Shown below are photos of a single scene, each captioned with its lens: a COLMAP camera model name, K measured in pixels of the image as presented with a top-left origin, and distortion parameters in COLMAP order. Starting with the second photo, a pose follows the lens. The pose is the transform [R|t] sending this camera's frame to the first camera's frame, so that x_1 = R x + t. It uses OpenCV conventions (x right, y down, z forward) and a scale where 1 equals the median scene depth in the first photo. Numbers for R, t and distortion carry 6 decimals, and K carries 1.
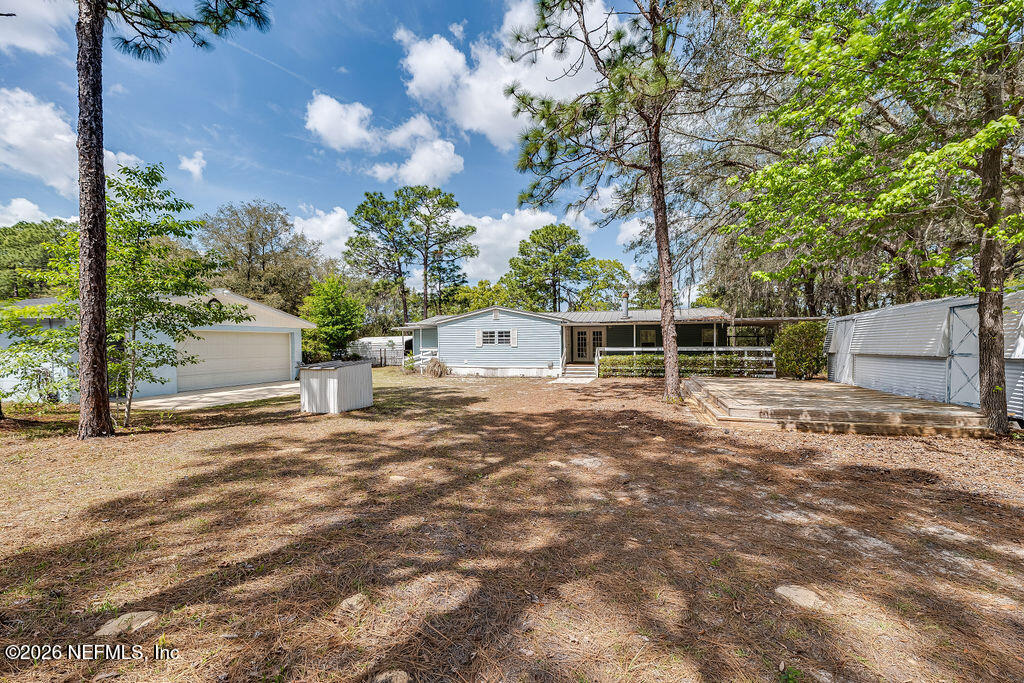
lens RADIAL K [[405.9, 0, 514.7], [0, 405.9, 363.1], [0, 0, 1]] dist [0.000281, 0.000029]
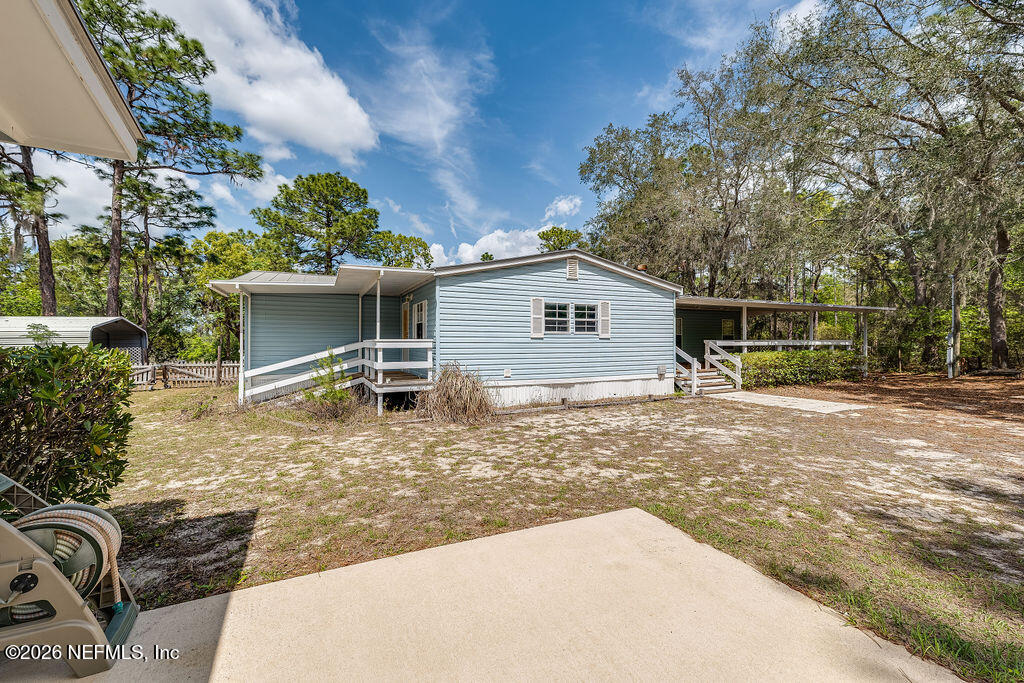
lens RADIAL K [[413.1, 0, 512.0], [0, 413.1, 341.5], [0, 0, 1]] dist [0.025408, 0.000002]
pose [[0.747501, 0.006484, 0.664229, -0.213513], [0.028612, 0.998710, -0.041948, -0.009396], [-0.663644, 0.050361, 0.746351, 0.357218]]
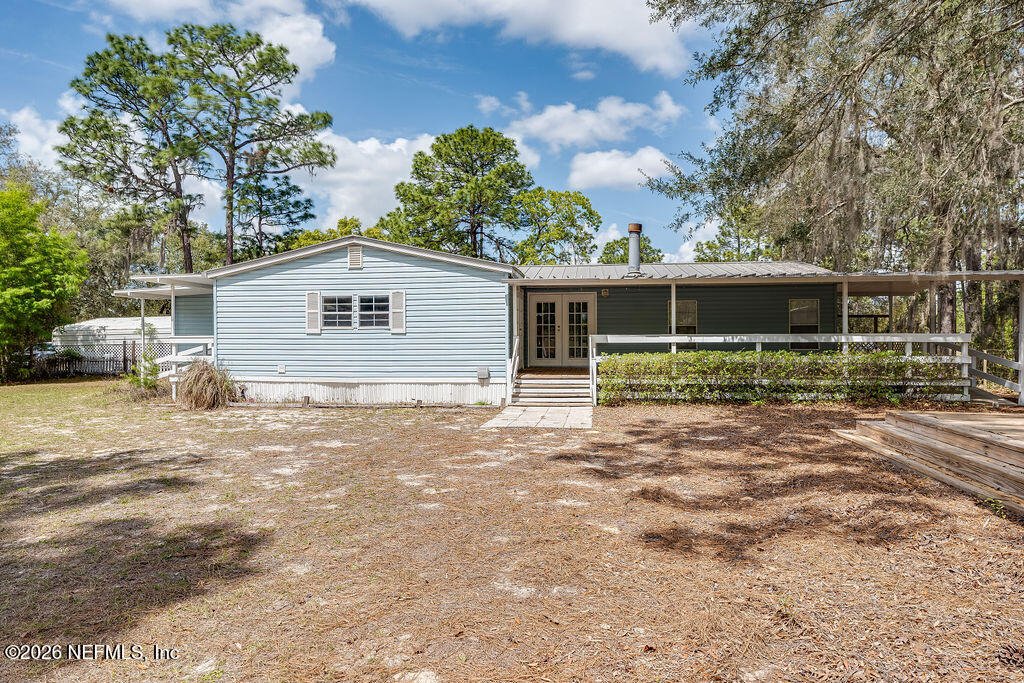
lens RADIAL K [[631.0, 0, 512.0], [0, 631.0, 341.5], [0, 0, 1]] dist [-0.021333, 0.000904]
pose [[0.986217, 0.001502, 0.165451, 0.003585], [0.004907, 0.999253, -0.038320, -0.003024], [-0.165385, 0.038604, 0.985473, 0.168347]]
